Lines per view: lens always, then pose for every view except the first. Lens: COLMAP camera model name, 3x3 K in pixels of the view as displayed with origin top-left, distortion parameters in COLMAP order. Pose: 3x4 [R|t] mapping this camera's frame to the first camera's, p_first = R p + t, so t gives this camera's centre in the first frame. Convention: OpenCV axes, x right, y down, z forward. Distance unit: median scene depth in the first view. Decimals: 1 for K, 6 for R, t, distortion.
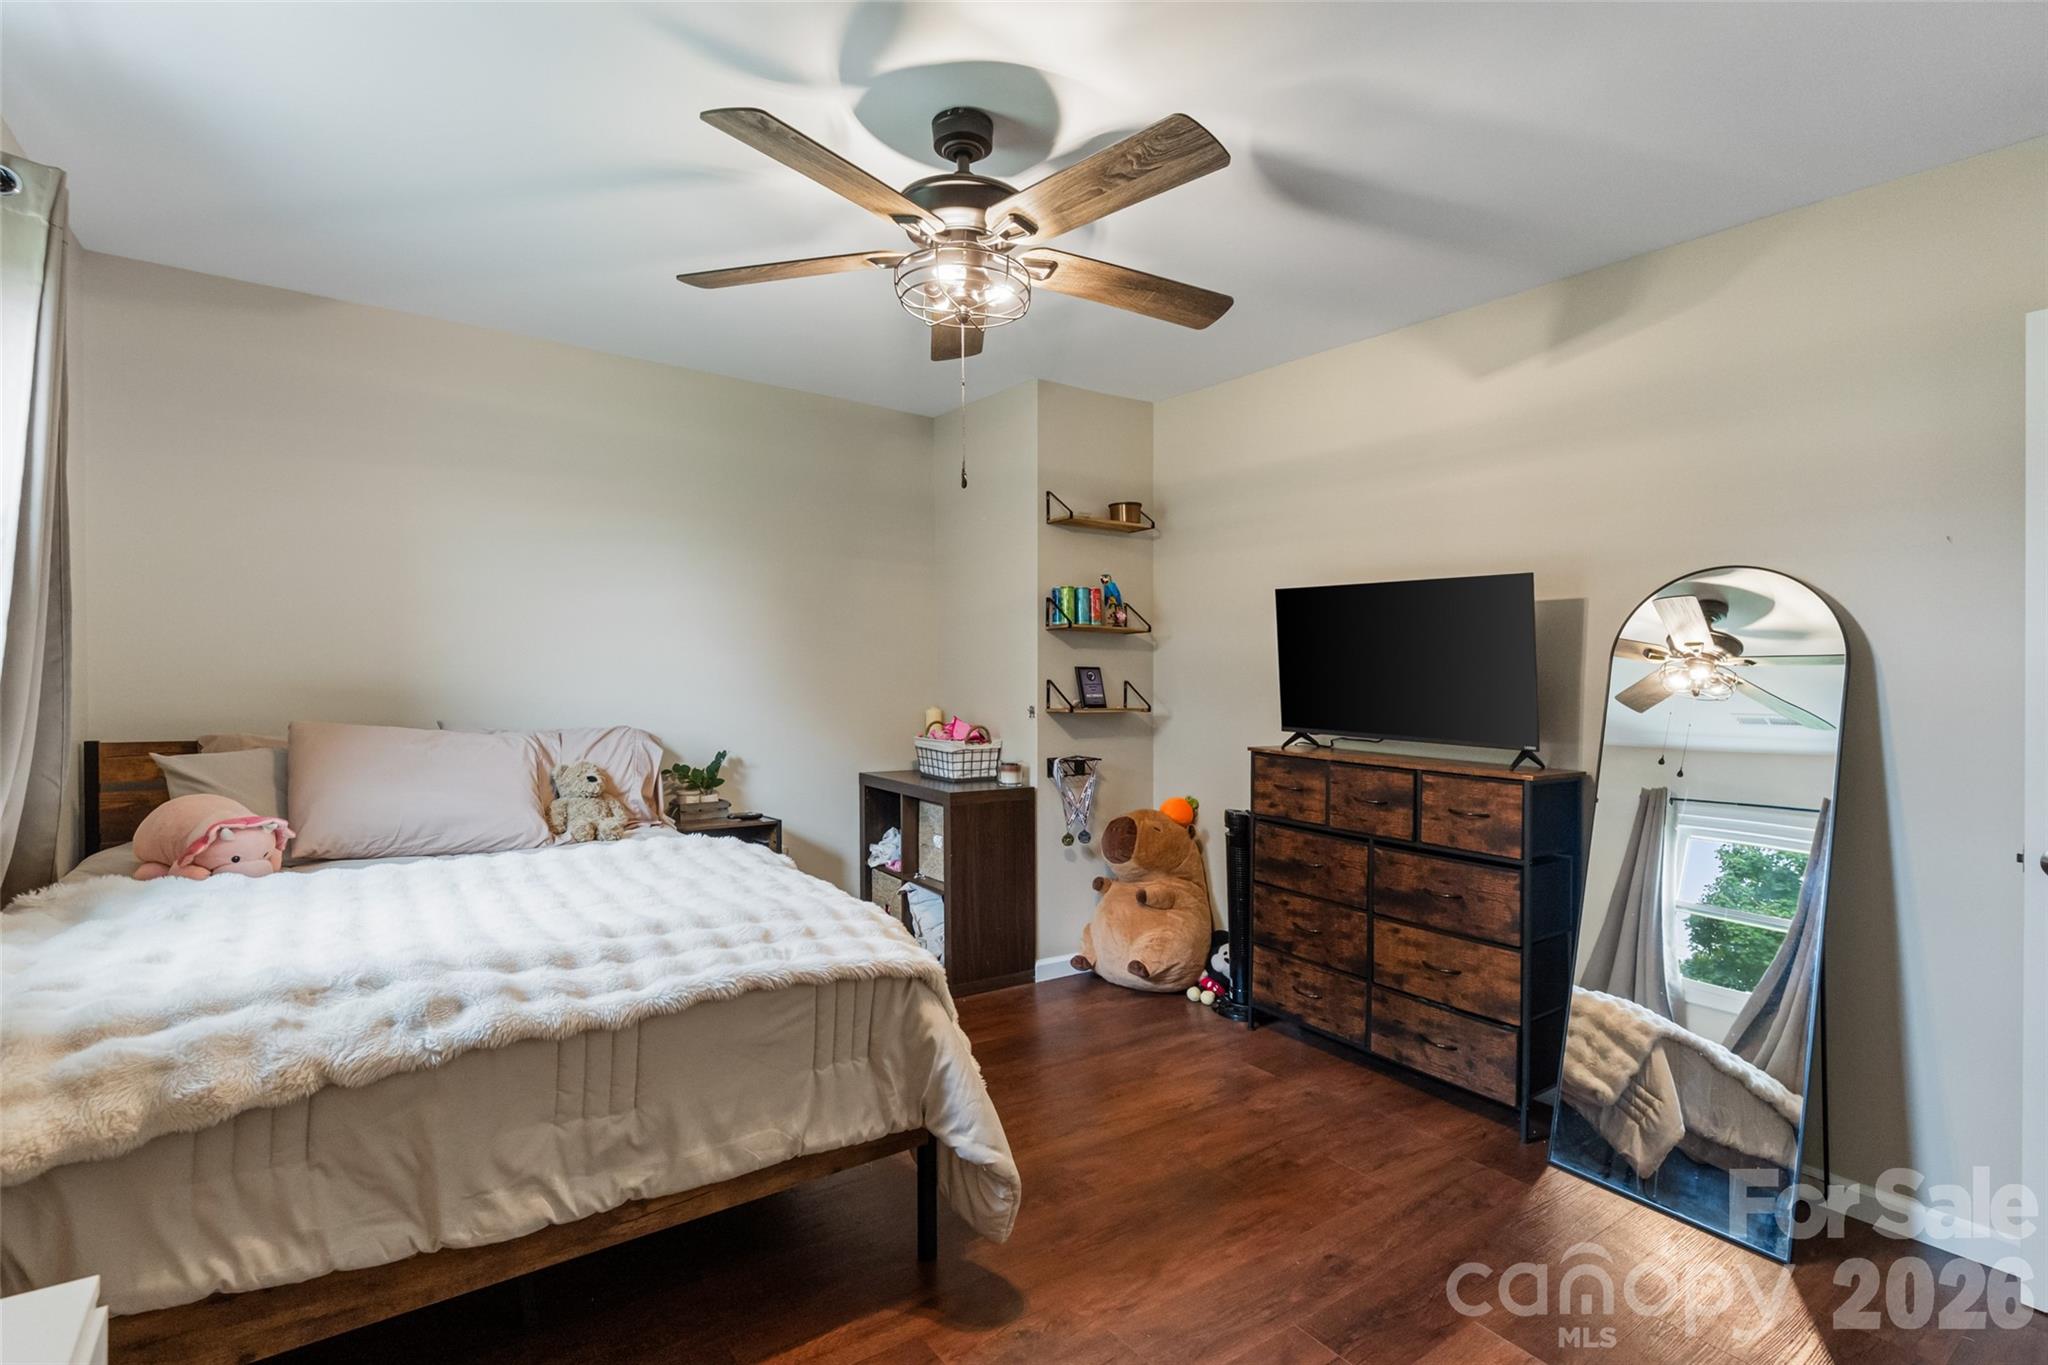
lens RADIAL K [[944.1, 0, 1022.0], [0, 944.1, 626.8], [0, 0, 1]] dist [0.001471, 0.000238]
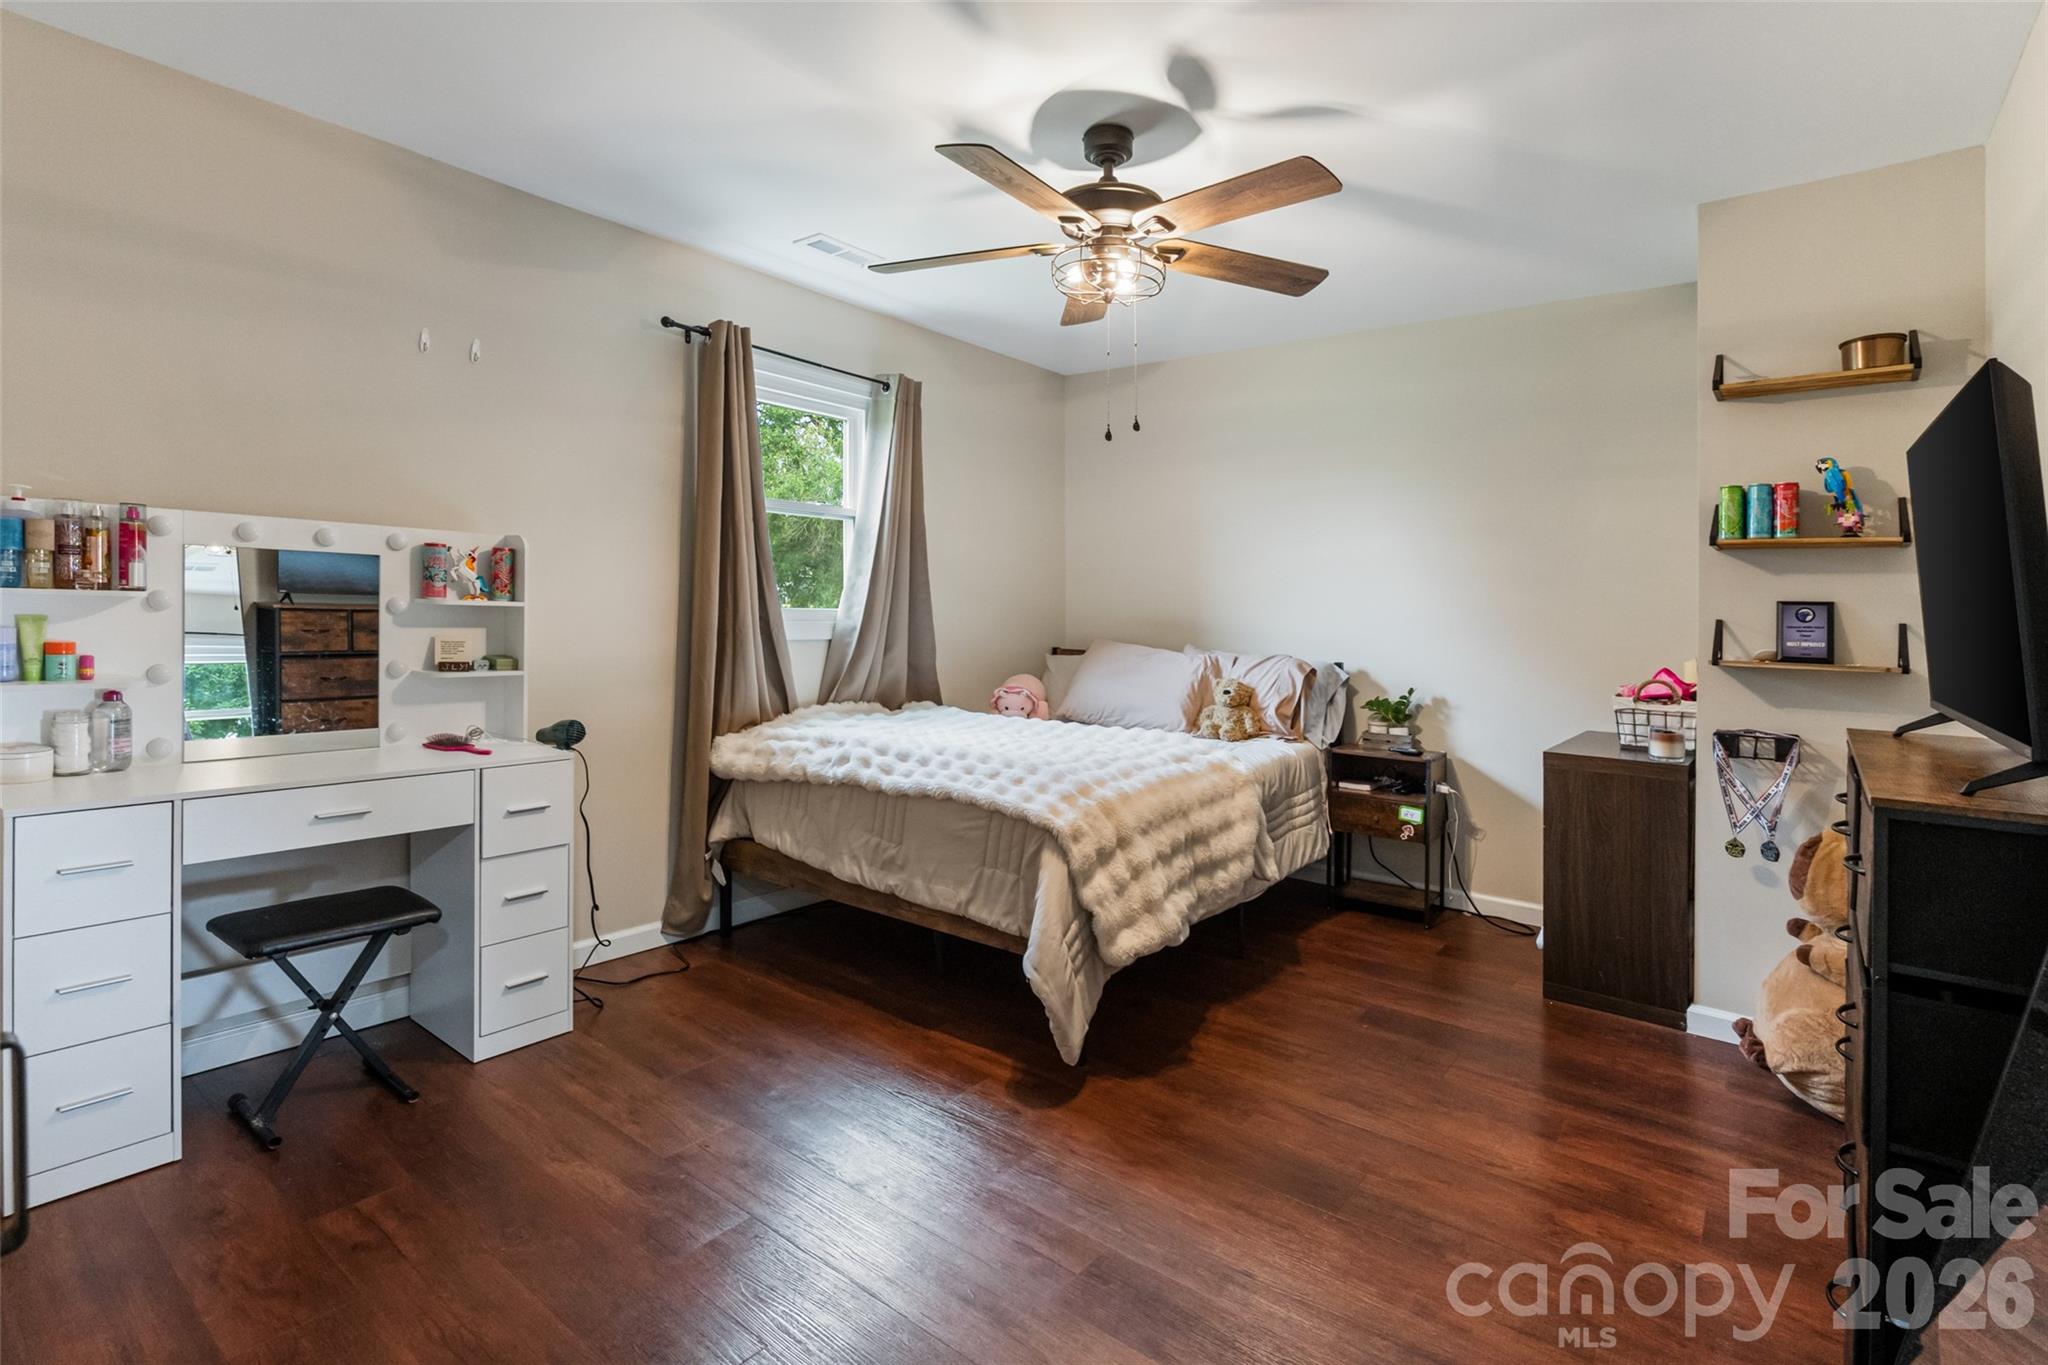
lens RADIAL K [[973.8, 0, 1043.6], [0, 973.8, 606.7], [0, 0, 1]] dist [-0.001862, 0.000015]
pose [[0.303865, -0.010509, -0.952657, 0.578779], [0.026005, 0.999658, -0.002732, 0.036103], [0.952360, -0.023943, 0.304034, 0.302401]]
